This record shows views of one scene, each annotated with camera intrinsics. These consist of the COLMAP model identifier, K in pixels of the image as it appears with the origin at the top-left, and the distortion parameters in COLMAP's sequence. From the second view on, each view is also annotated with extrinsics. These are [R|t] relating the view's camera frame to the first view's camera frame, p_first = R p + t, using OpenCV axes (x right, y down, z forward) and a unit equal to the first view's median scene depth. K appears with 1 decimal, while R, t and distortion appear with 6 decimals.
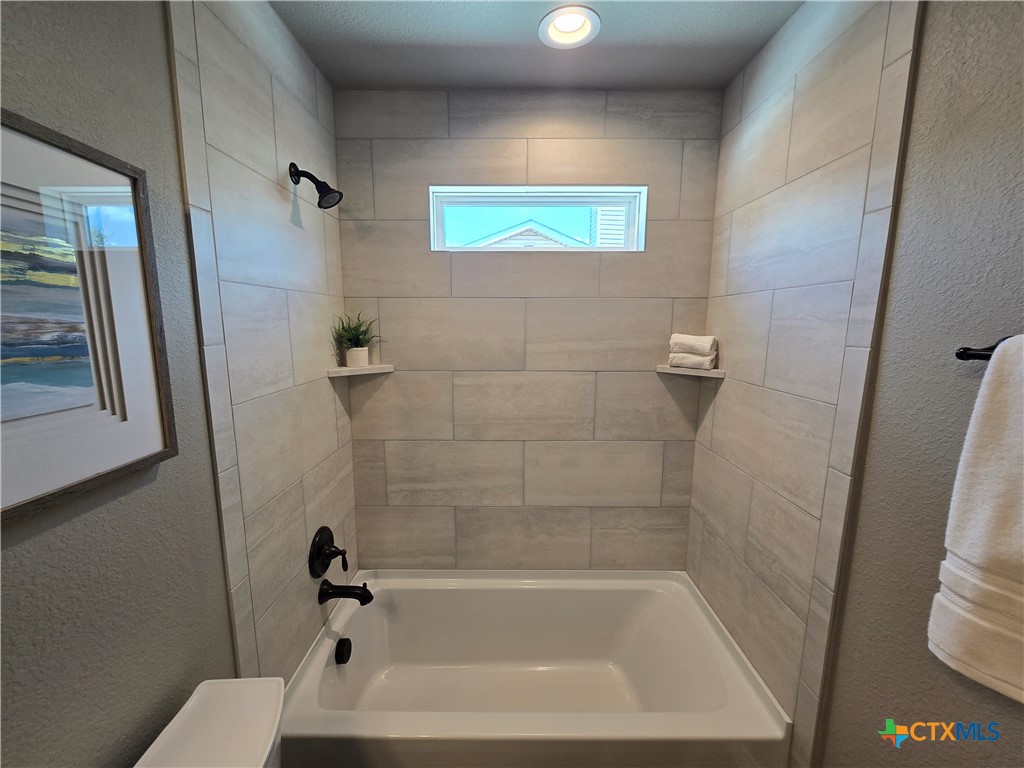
lens RADIAL K [[418.9, 0, 507.2], [0, 418.9, 387.7], [0, 0, 1]] dist [-0.001044, -0.000315]
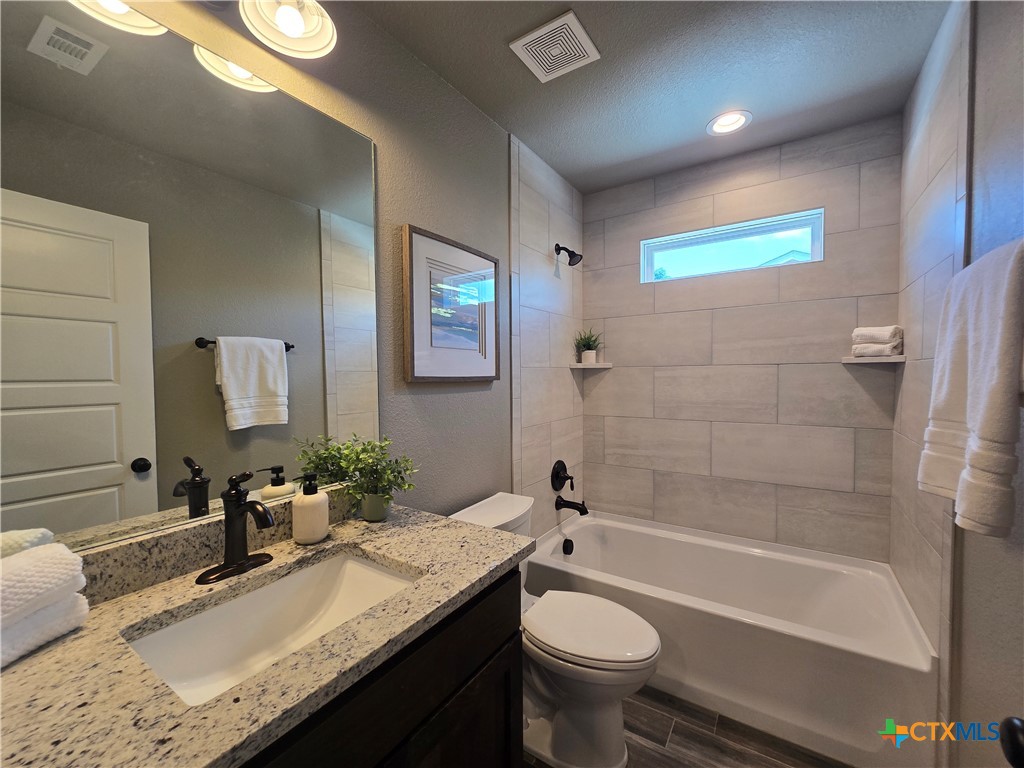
lens RADIAL K [[422.1, 0, 508.6], [0, 422.1, 386.4], [0, 0, 1]] dist [-0.001709, 0.000066]
pose [[0.833613, 0.005725, -0.552319, 0.243198], [-0.074741, 0.991919, -0.102526, 0.207977], [0.547268, 0.126747, 0.827304, -0.408739]]
